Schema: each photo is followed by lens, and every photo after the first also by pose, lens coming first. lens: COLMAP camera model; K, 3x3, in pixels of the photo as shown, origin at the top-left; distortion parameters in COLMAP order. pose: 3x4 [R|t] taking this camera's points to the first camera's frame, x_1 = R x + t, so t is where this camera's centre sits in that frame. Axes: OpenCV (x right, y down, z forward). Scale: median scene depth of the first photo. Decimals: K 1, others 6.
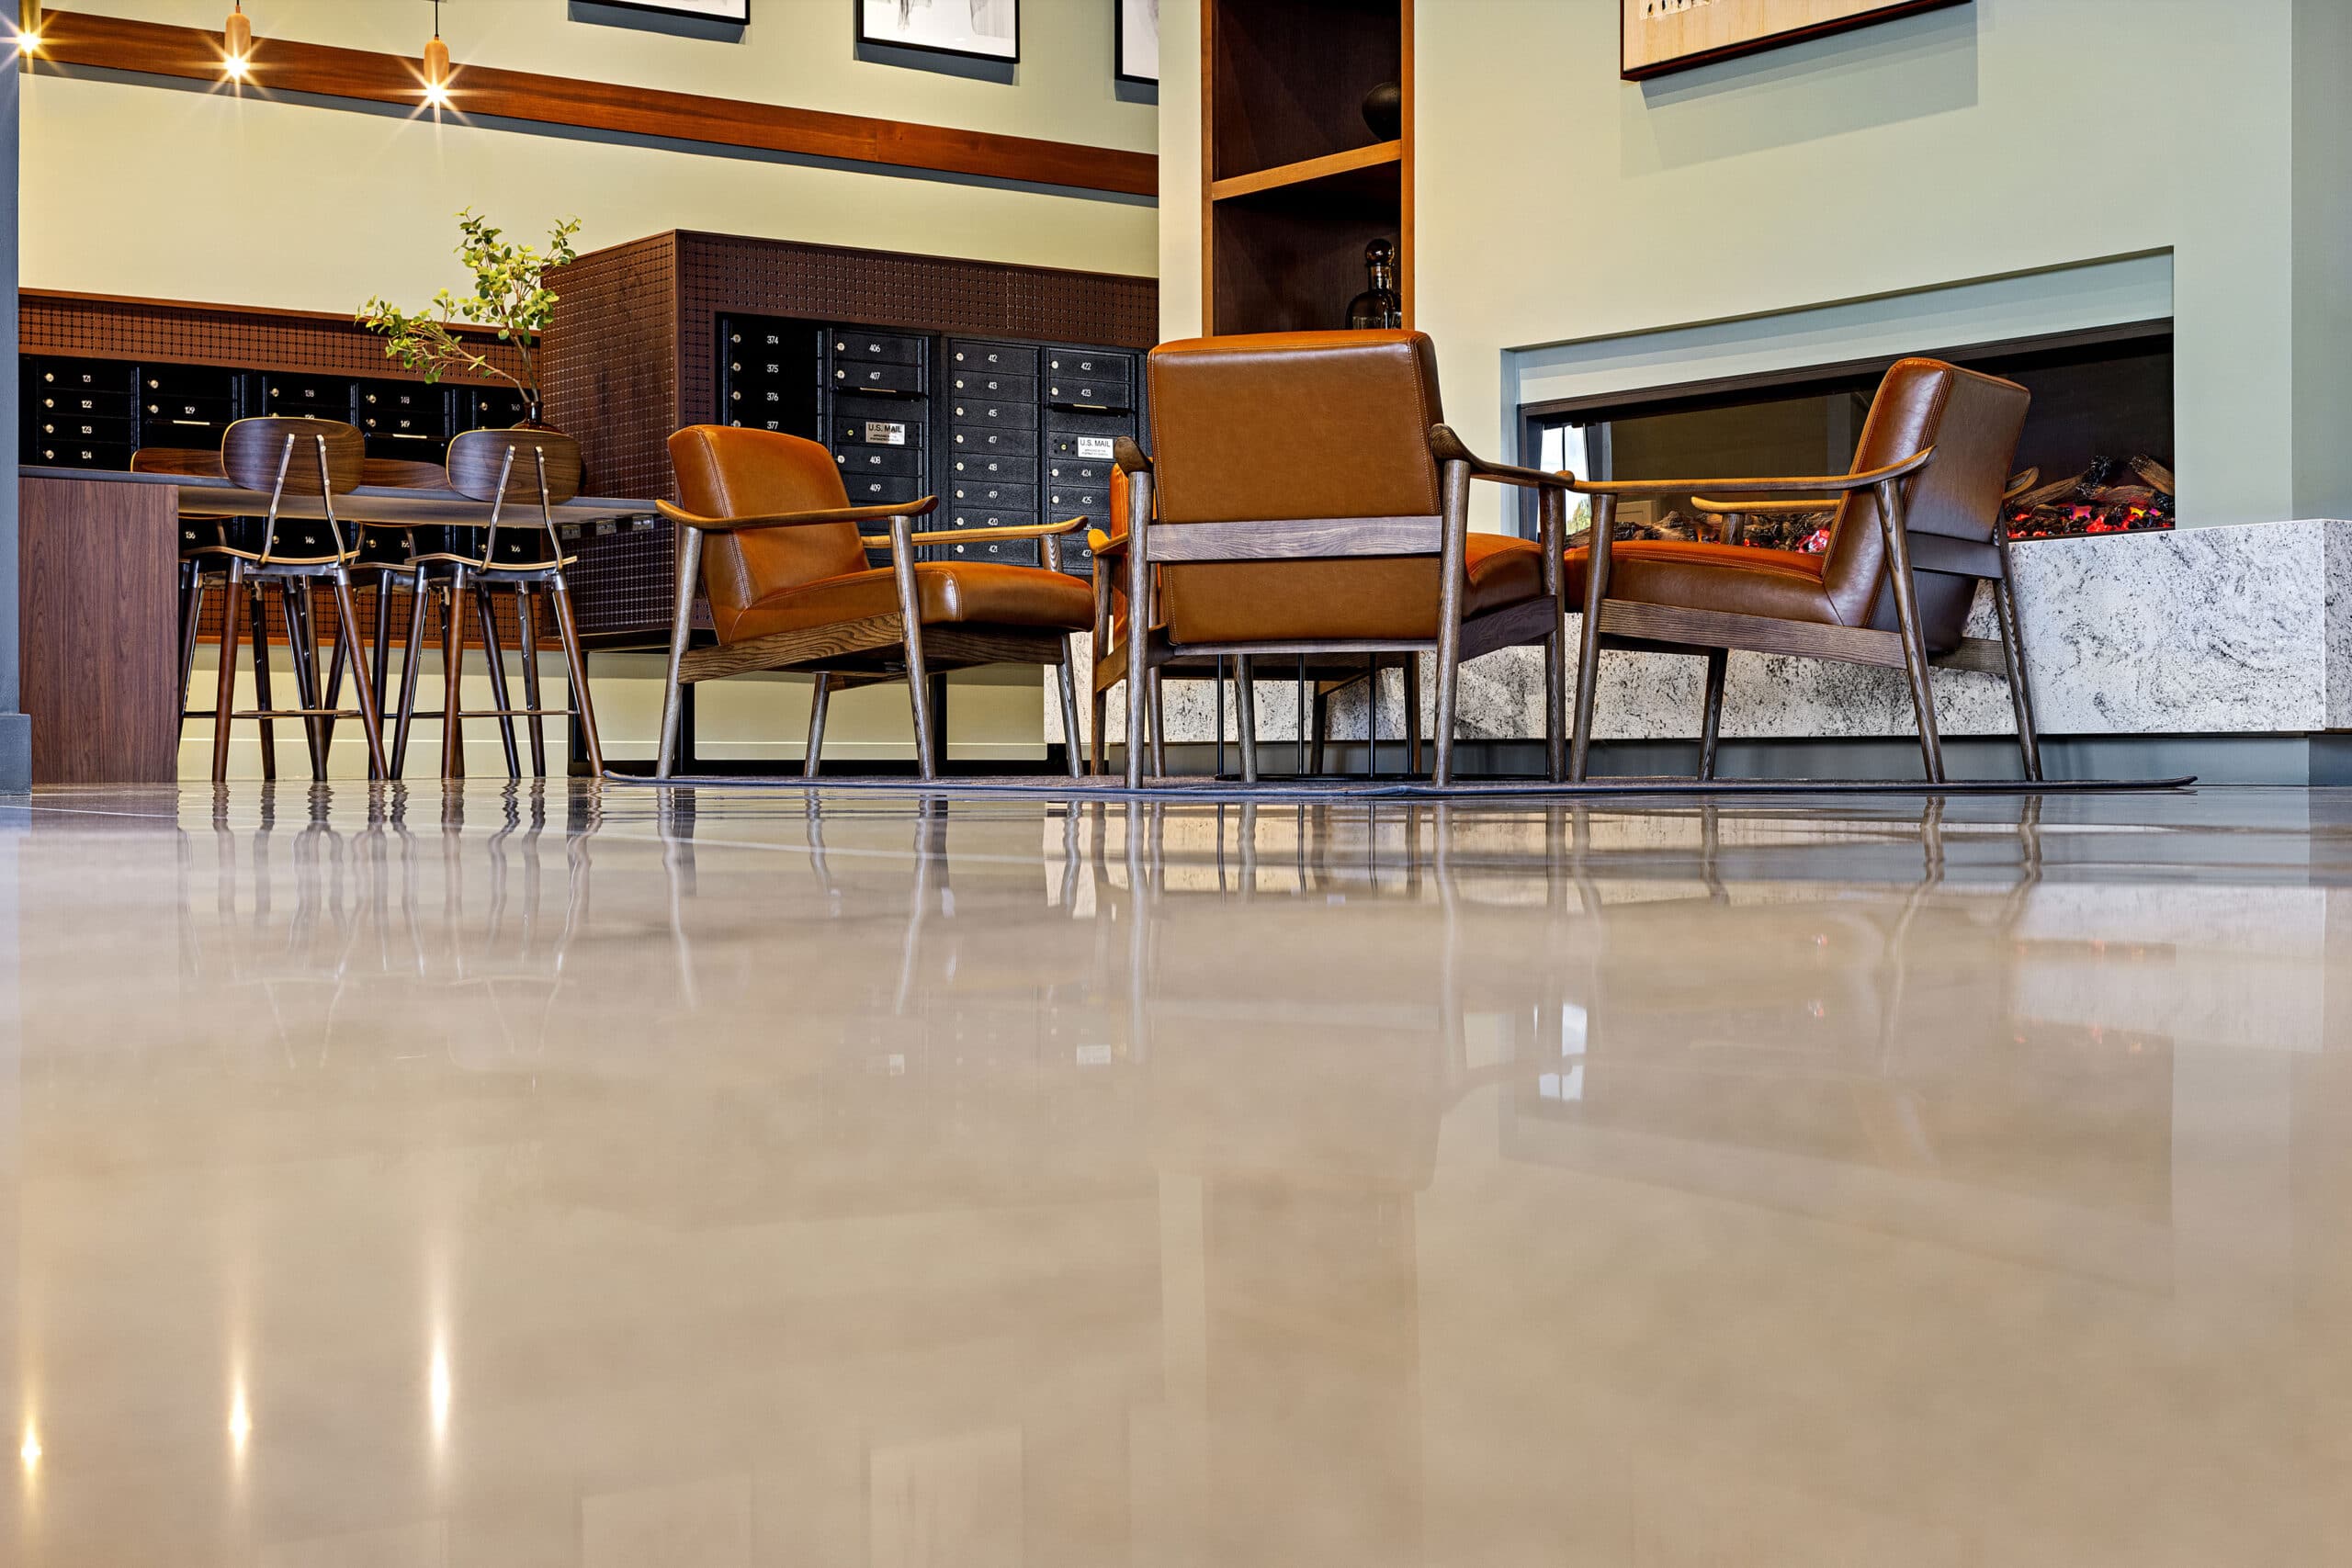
lens RADIAL K [[3372.5, 0, 1176.0], [0, 3372.5, 784.0], [0, 0, 1]] dist [0.021542, 0.005564]
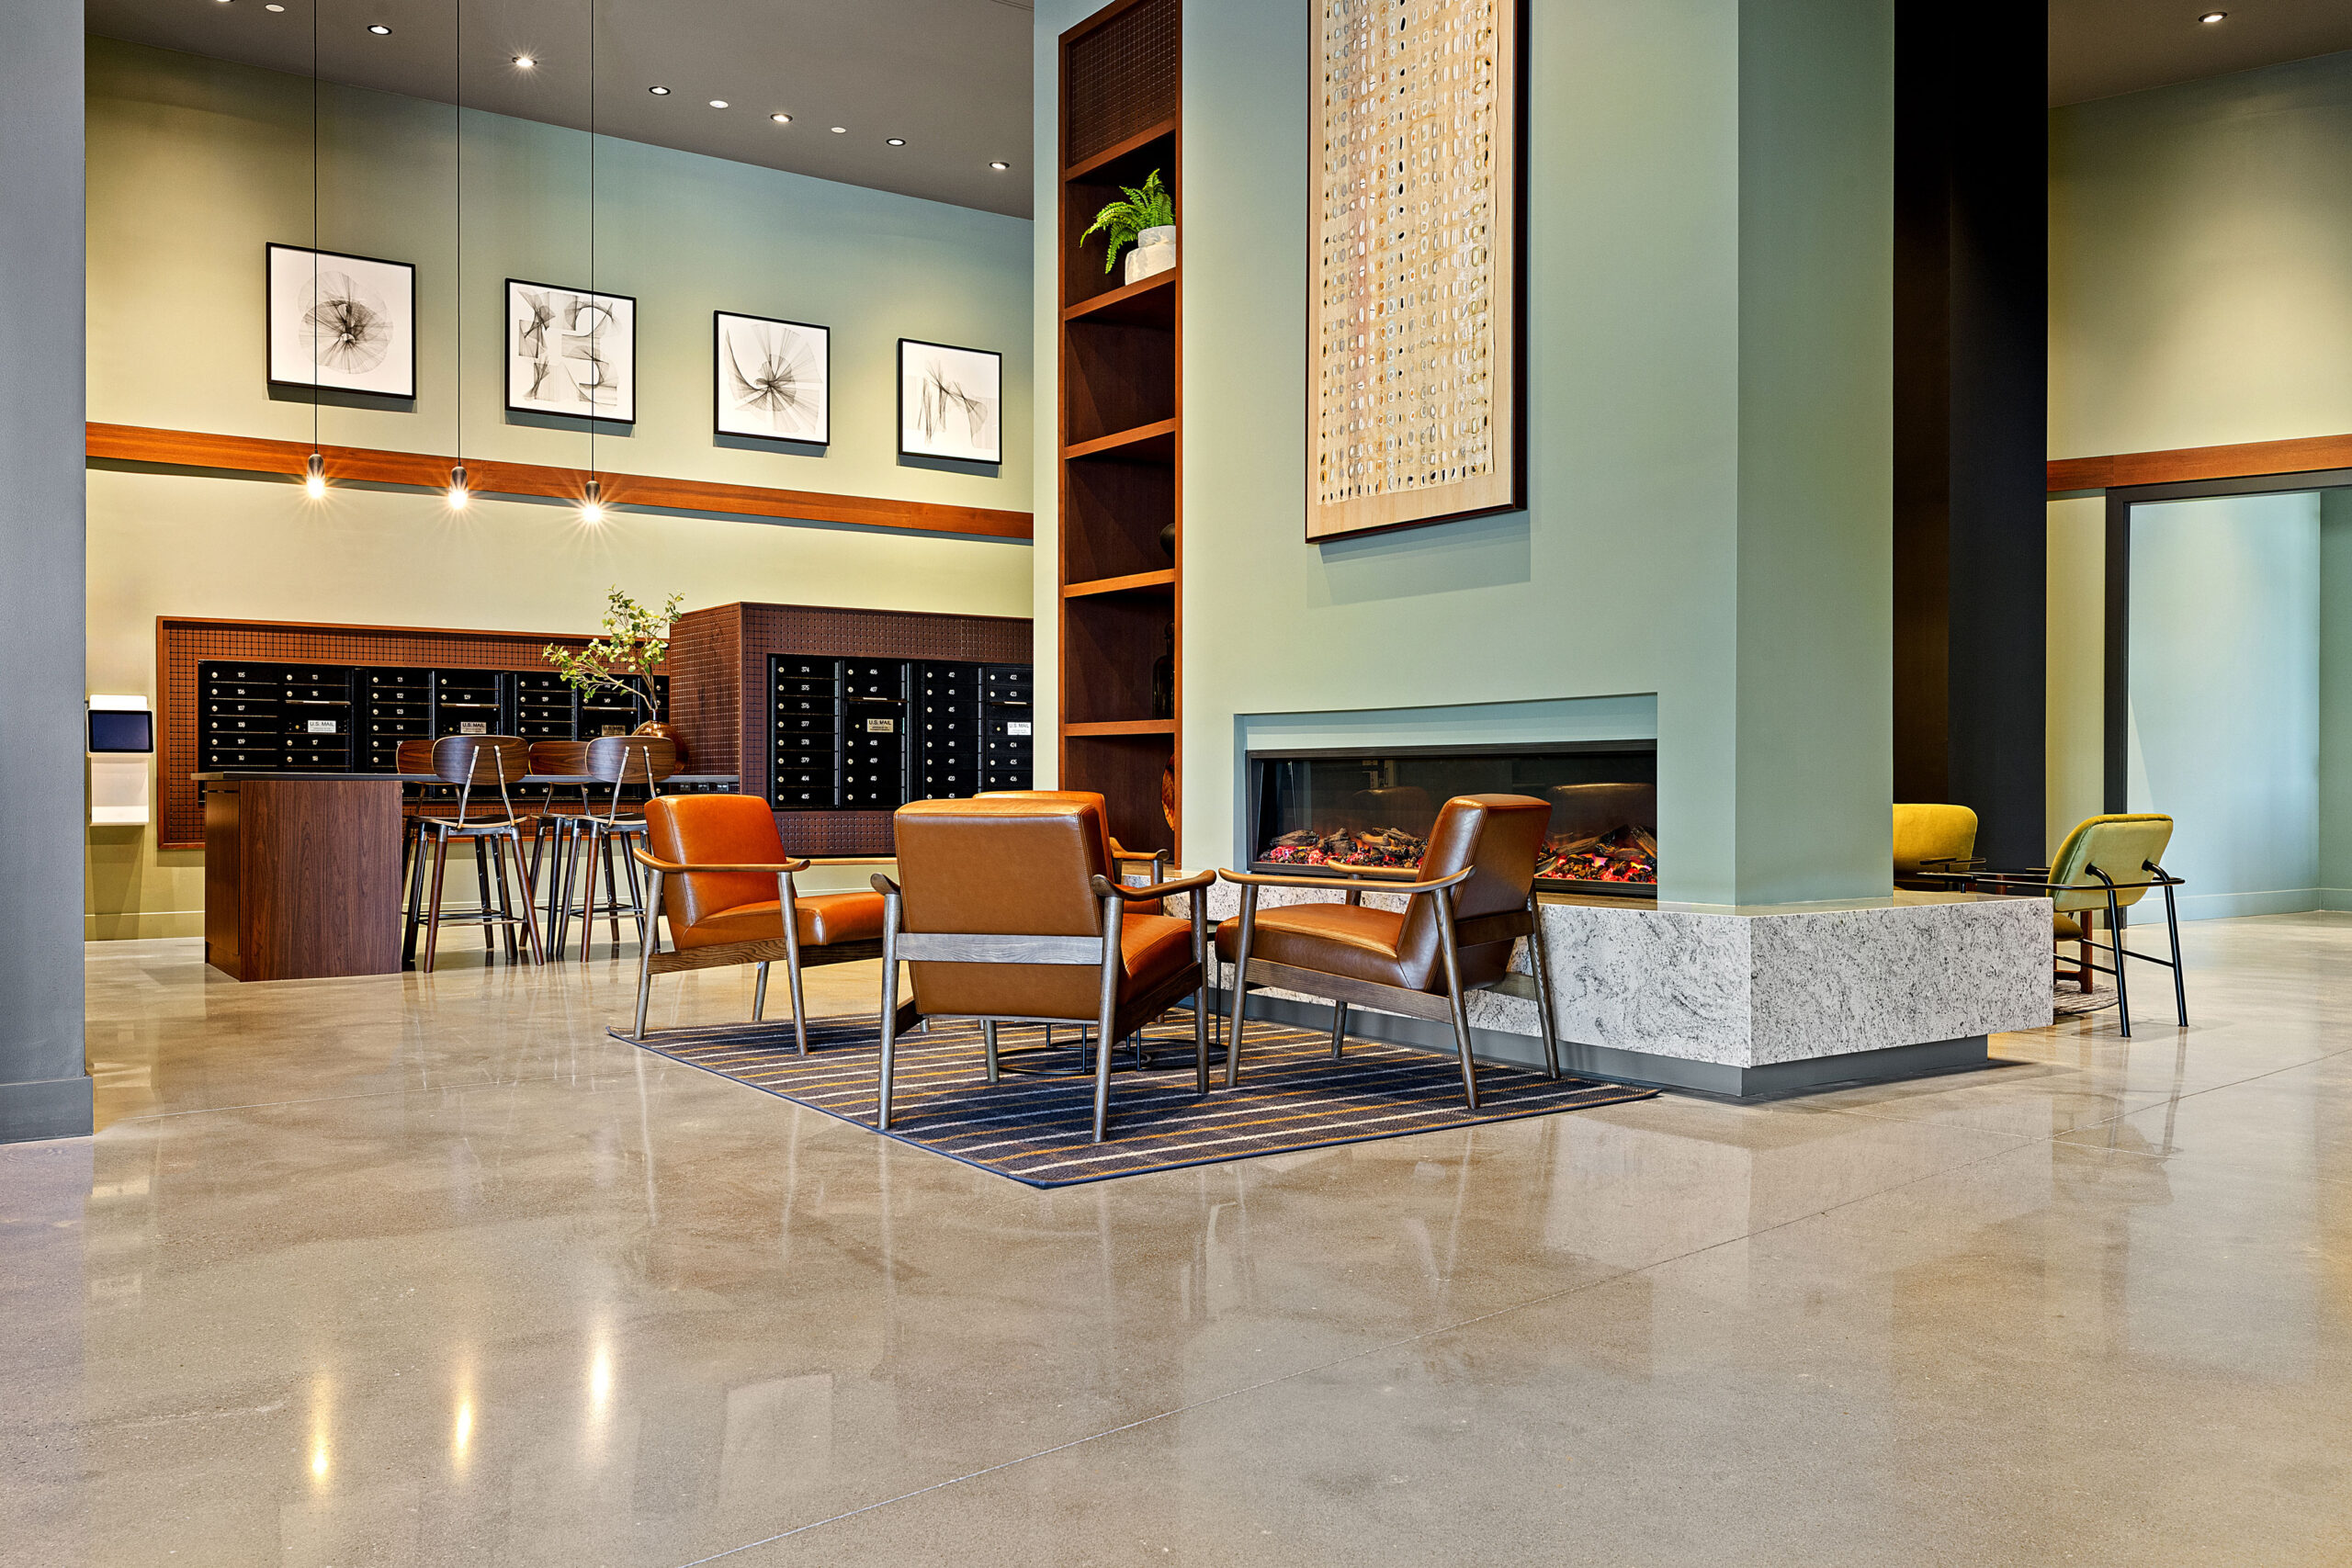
lens RADIAL K [[1873.3, 0, 1180.4], [0, 1873.3, 829.3], [0, 0, 1]] dist [-0.002172, -0.000243]
pose [[0.999988, -0.002161, -0.004355, 0.094969], [0.002234, 0.999855, 0.016863, -0.113917], [0.004318, -0.016872, 0.999848, 0.199077]]
